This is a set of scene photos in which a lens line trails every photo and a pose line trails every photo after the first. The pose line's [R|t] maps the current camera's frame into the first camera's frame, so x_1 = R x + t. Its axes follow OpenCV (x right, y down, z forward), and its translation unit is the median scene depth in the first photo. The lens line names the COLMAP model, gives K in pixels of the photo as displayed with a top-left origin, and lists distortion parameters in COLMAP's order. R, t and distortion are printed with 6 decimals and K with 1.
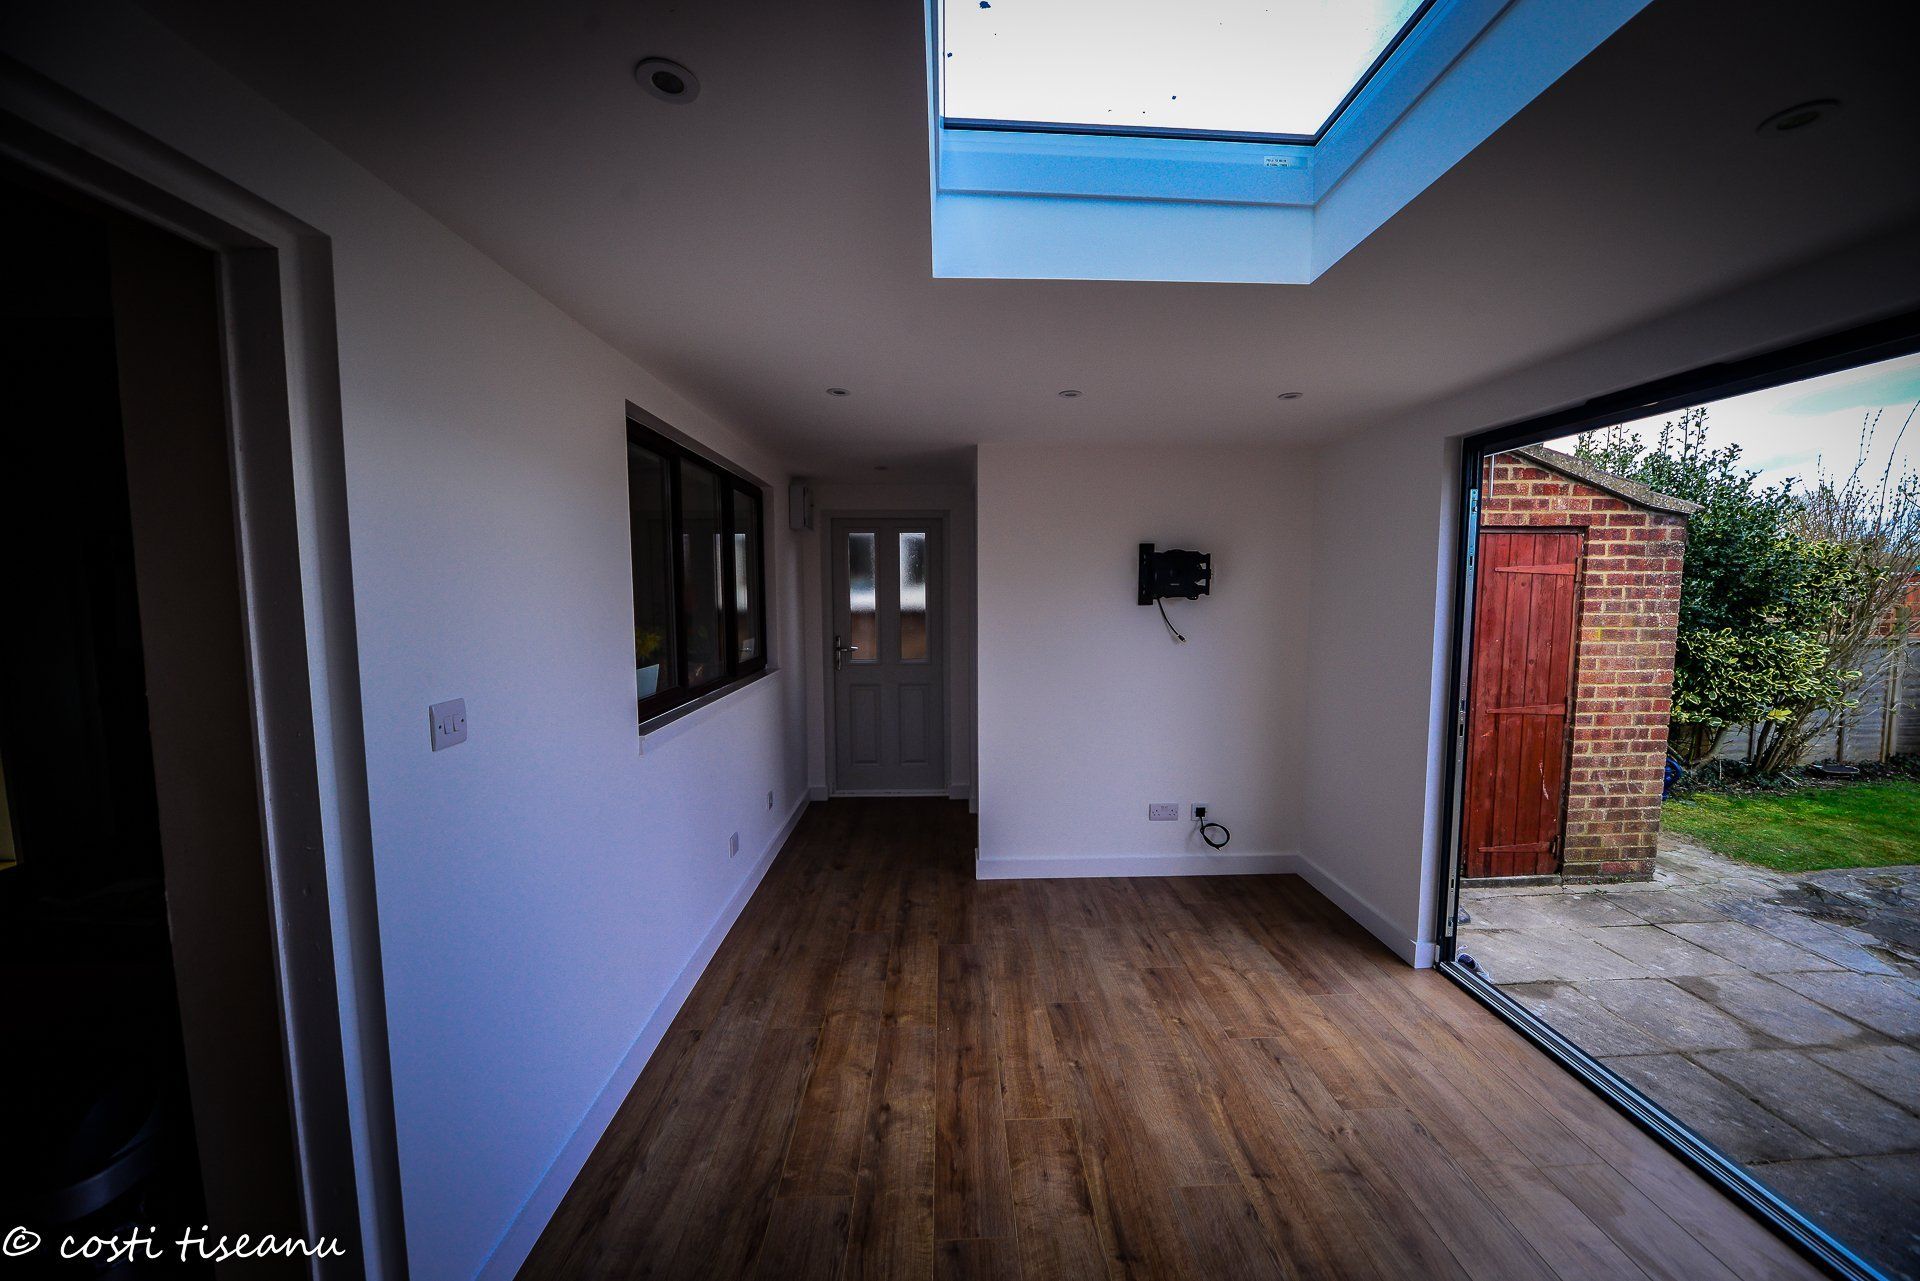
lens RADIAL K [[676.8, 0, 971.8], [0, 676.8, 641.8], [0, 0, 1]] dist [-0.020776, 0.001834]
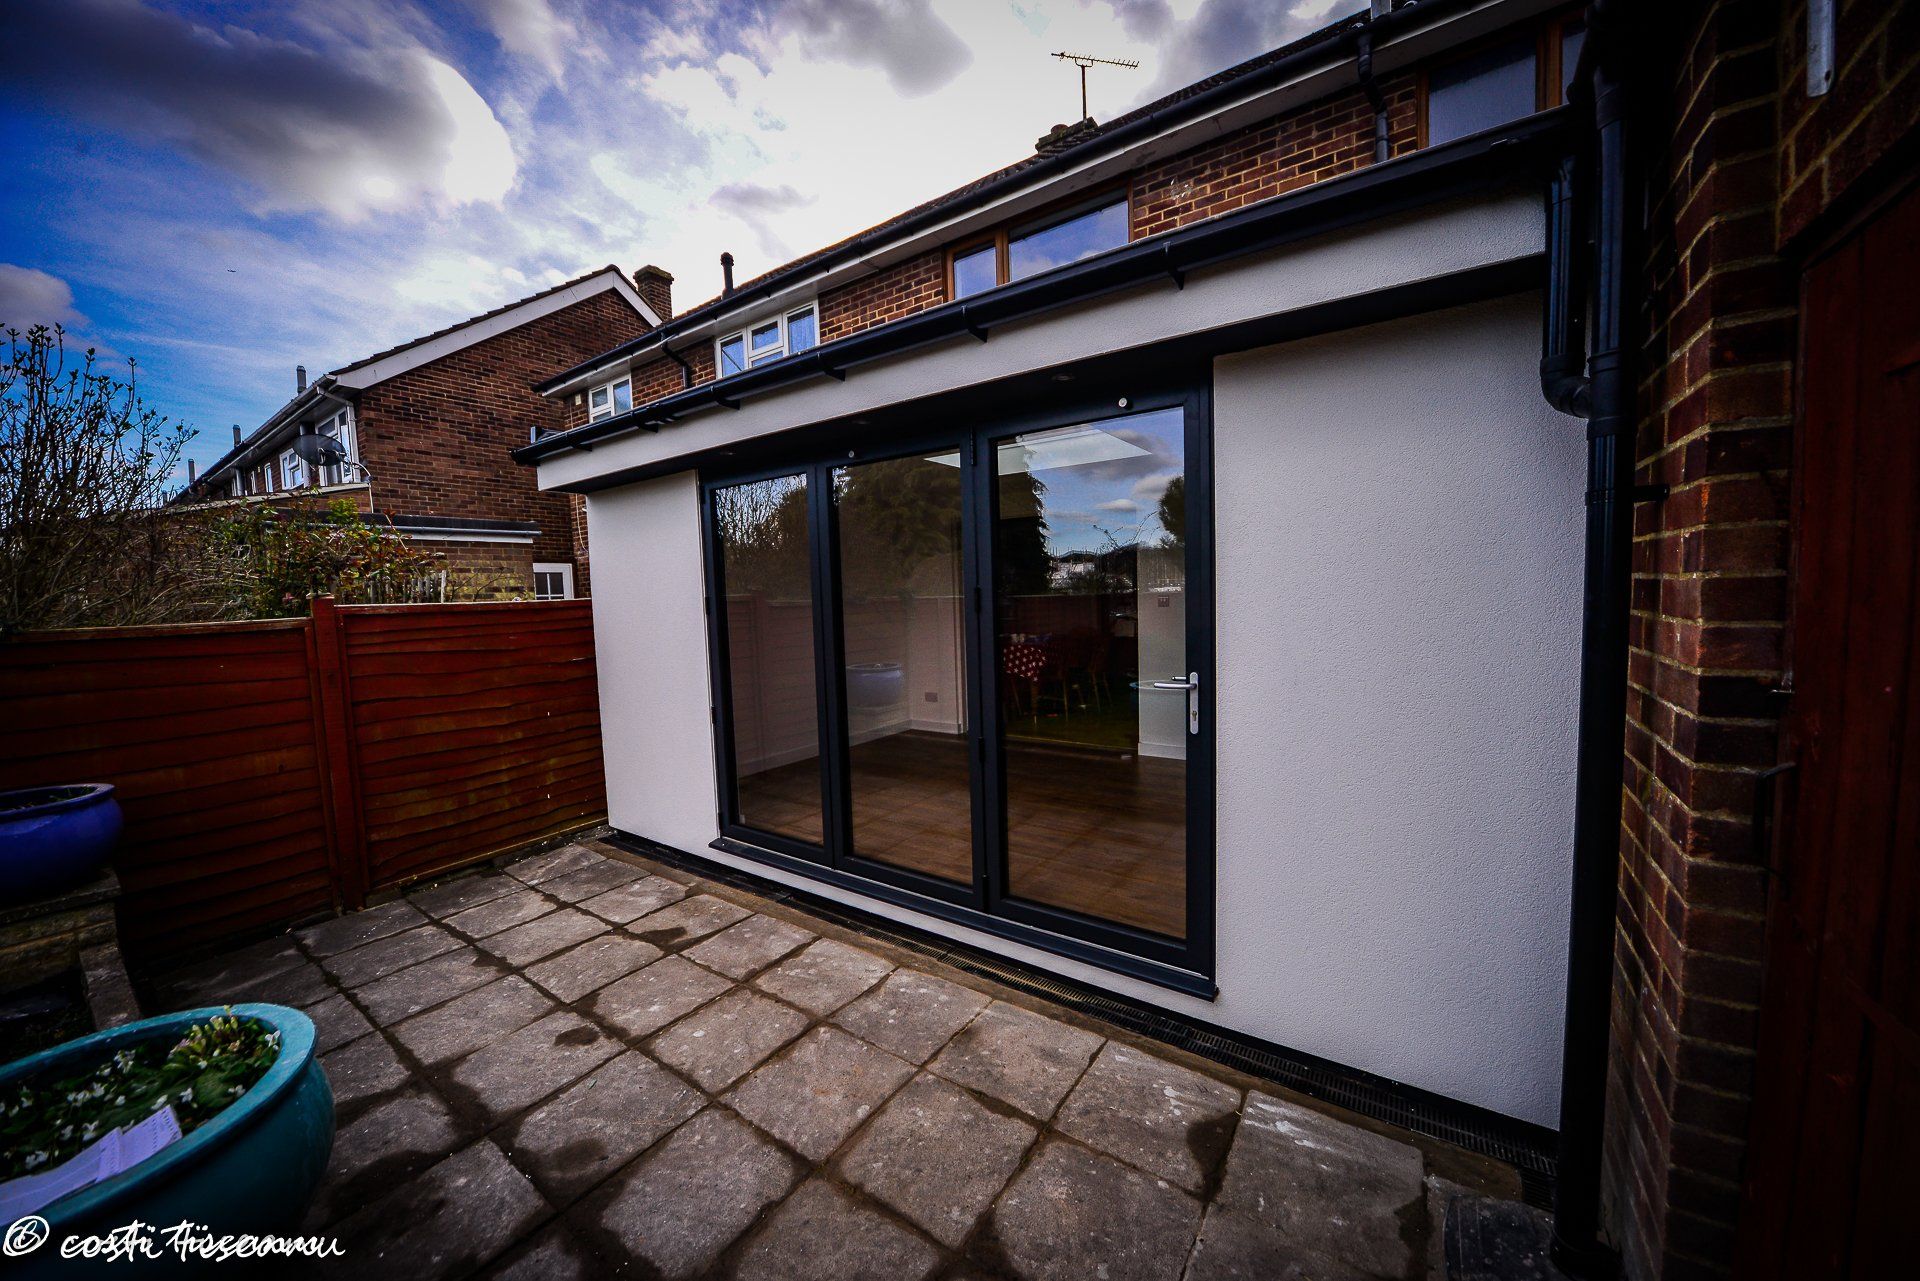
lens RADIAL K [[676.8, 0, 962.4], [0, 676.8, 643.3], [0, 0, 1]] dist [-0.020776, 0.001834]
pose [[-0.602821, 0.085714, -0.793259, 1.134811], [-0.026584, 0.991503, 0.127337, -0.036490], [0.797434, 0.097849, -0.595420, 0.882324]]
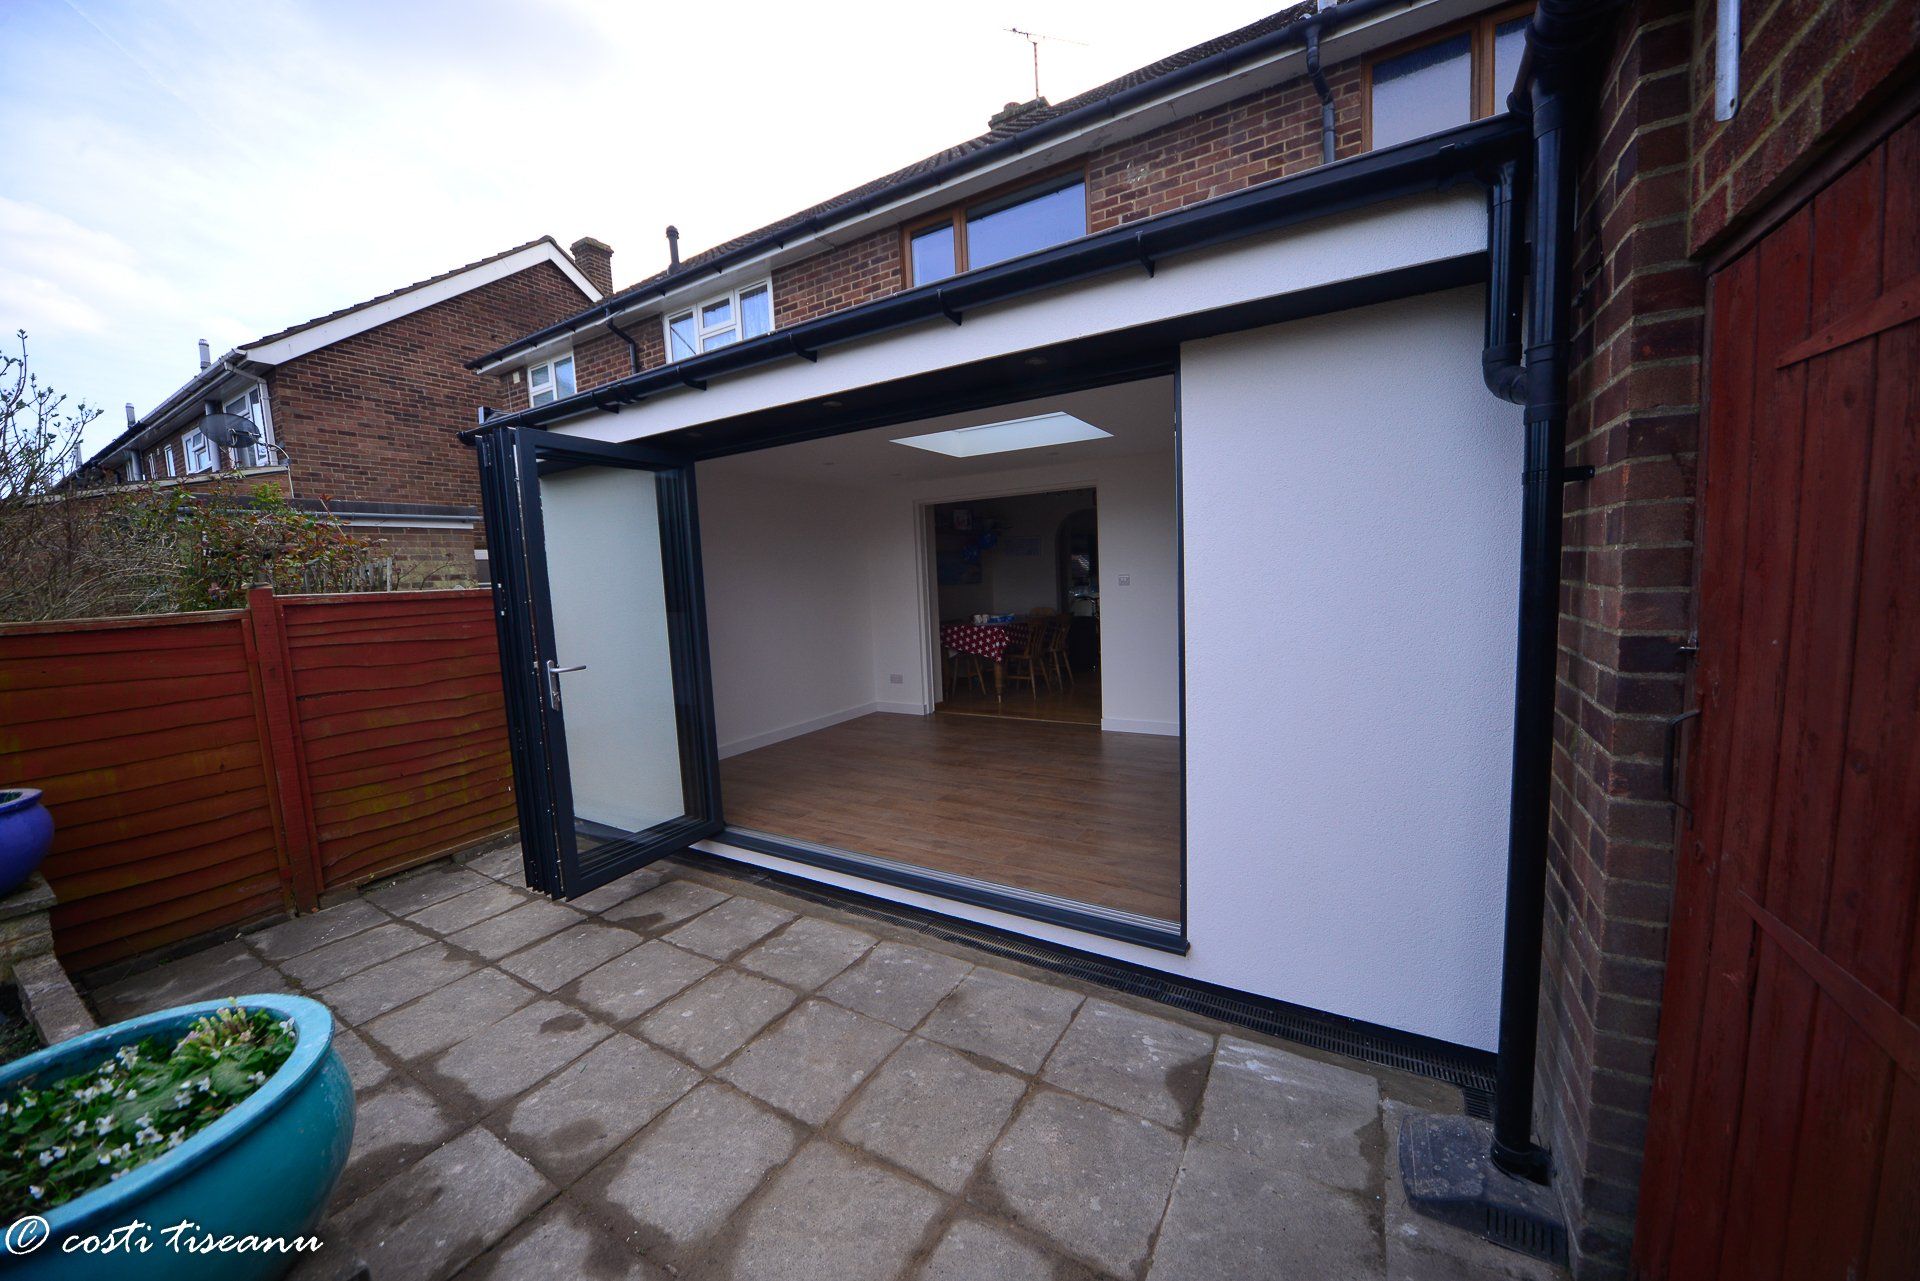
lens RADIAL K [[676.8, 0, 965.4], [0, 676.8, 643.1], [0, 0, 1]] dist [-0.020776, 0.001834]
pose [[-0.544535, 0.116844, -0.830560, 1.160758], [-0.018092, 0.988382, 0.150907, -0.034443], [0.838543, 0.097201, -0.536095, 0.873788]]
